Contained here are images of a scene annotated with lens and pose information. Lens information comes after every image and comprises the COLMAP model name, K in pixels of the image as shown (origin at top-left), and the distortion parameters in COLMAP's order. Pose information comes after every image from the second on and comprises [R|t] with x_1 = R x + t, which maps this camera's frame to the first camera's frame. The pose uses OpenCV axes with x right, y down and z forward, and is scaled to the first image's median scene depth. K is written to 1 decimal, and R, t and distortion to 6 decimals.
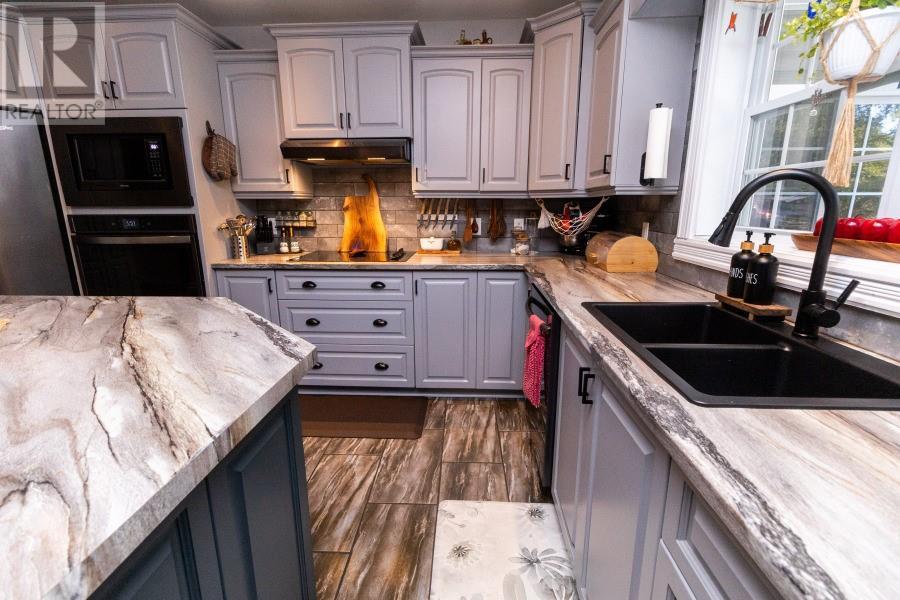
lens RADIAL K [[412.9, 0, 447.3], [0, 412.9, 299.7], [0, 0, 1]] dist [0.001119, 0.000369]
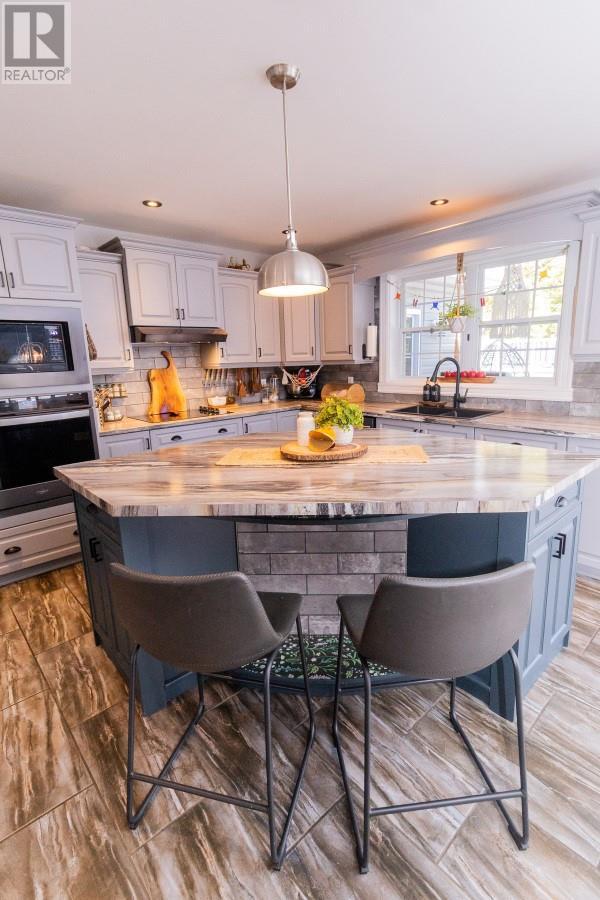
lens RADIAL K [[431.7, 0, 303.3], [0, 431.7, 446.9], [0, 0, 1]] dist [-0.001622, 0.000276]
pose [[0.712309, -0.162429, 0.682813, -0.994821], [0.185742, 0.981793, 0.039786, 0.011314], [-0.676843, 0.098487, 0.729509, -0.259777]]
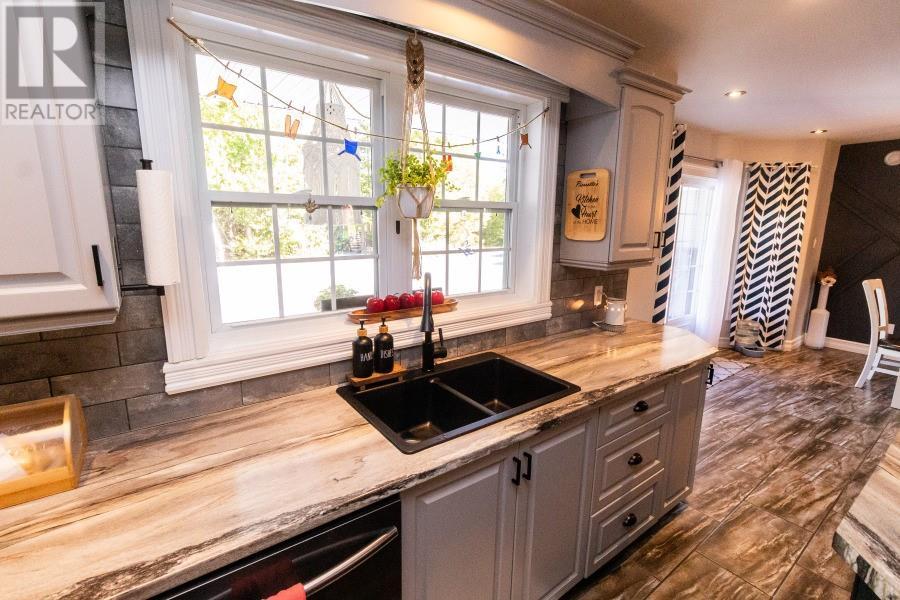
lens RADIAL K [[412.9, 0, 445.6], [0, 412.9, 295.8], [0, 0, 1]] dist [0.001119, 0.000369]
pose [[-0.627193, -0.152102, 0.763868, -0.150455], [0.162464, 0.933624, 0.319299, -0.289185], [-0.761731, 0.324363, -0.560851, 0.746990]]
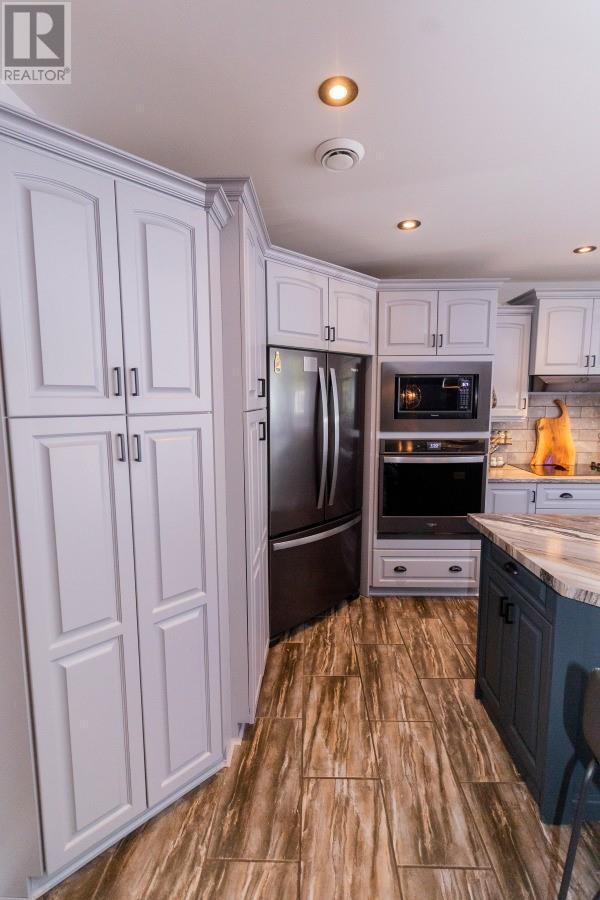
lens RADIAL K [[412.9, 0, 304.2], [0, 412.9, 445.5], [0, 0, 1]] dist [0.001119, 0.000369]
pose [[0.999836, -0.001989, 0.017985, -1.119832], [0.004061, 0.993254, -0.115888, -0.045702], [-0.017633, 0.115942, 0.993099, -0.177587]]
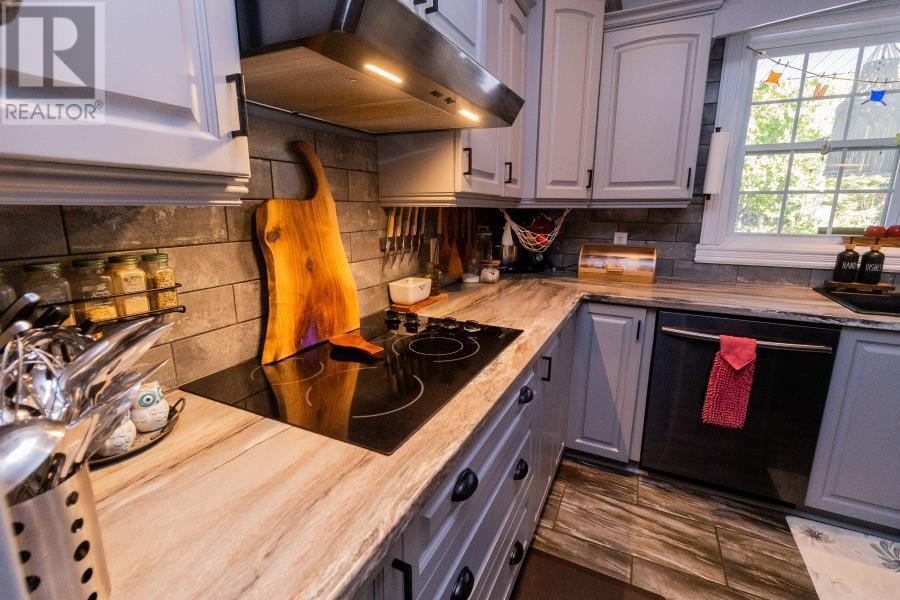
lens RADIAL K [[412.2, 0, 449.0], [0, 412.2, 297.7], [0, 0, 1]] dist [-0.000272, -0.000999]
pose [[0.392101, -0.192908, 0.899468, -0.601533], [0.202115, 0.971940, 0.120344, -0.215912], [-0.897444, 0.134609, 0.420088, 0.872975]]
